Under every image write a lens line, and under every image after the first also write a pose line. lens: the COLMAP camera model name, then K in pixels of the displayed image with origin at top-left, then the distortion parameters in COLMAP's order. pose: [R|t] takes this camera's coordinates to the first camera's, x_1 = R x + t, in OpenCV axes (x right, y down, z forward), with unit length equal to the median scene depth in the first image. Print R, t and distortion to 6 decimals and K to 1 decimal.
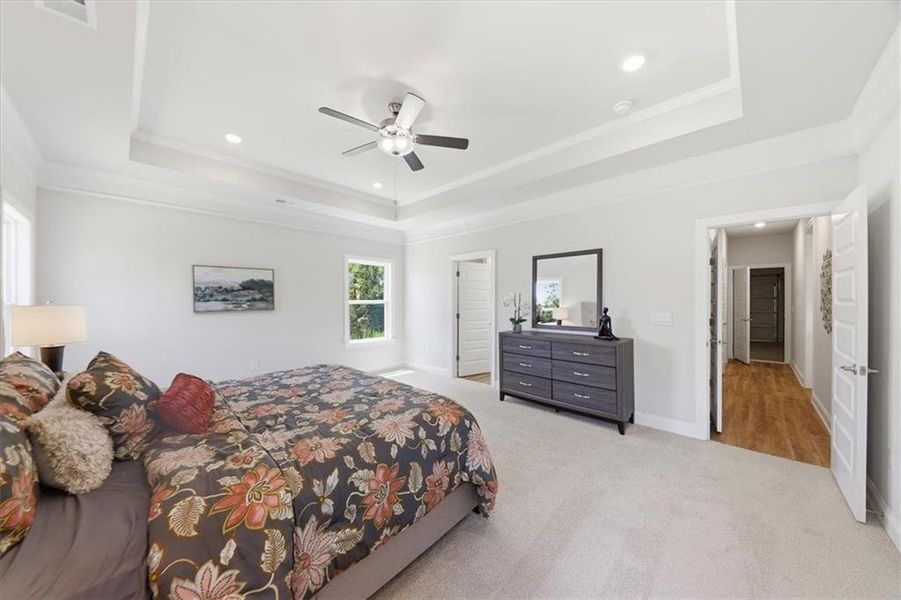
lens RADIAL K [[310.5, 0, 440.7], [0, 310.5, 299.5], [0, 0, 1]] dist [0.014305, -0.006652]
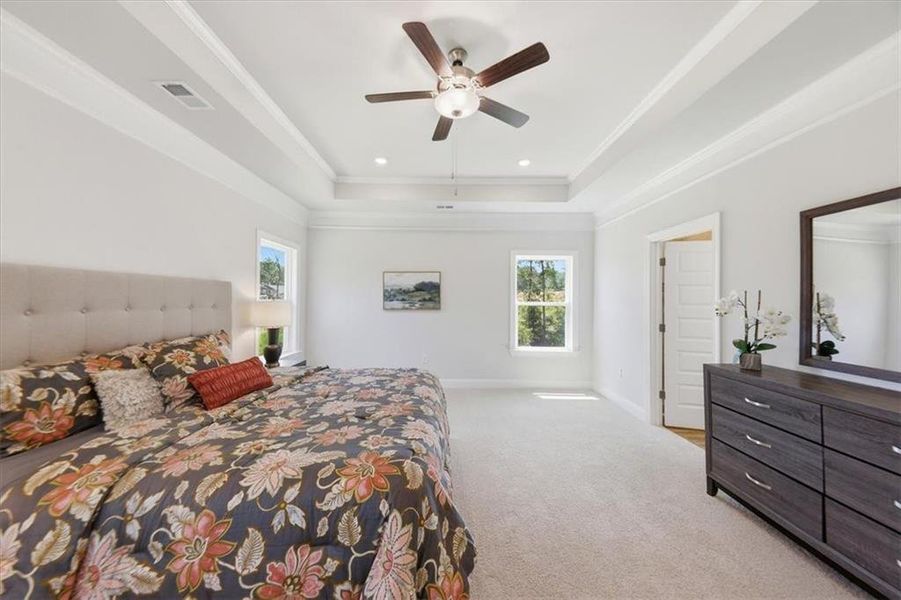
lens RADIAL K [[310.5, 0, 442.0], [0, 310.5, 296.0], [0, 0, 1]] dist [0.014305, -0.006652]
pose [[0.695504, -0.001411, -0.718521, 0.544654], [-0.009679, 0.999889, -0.011333, -0.002482], [0.718457, 0.014837, 0.695413, 0.607799]]
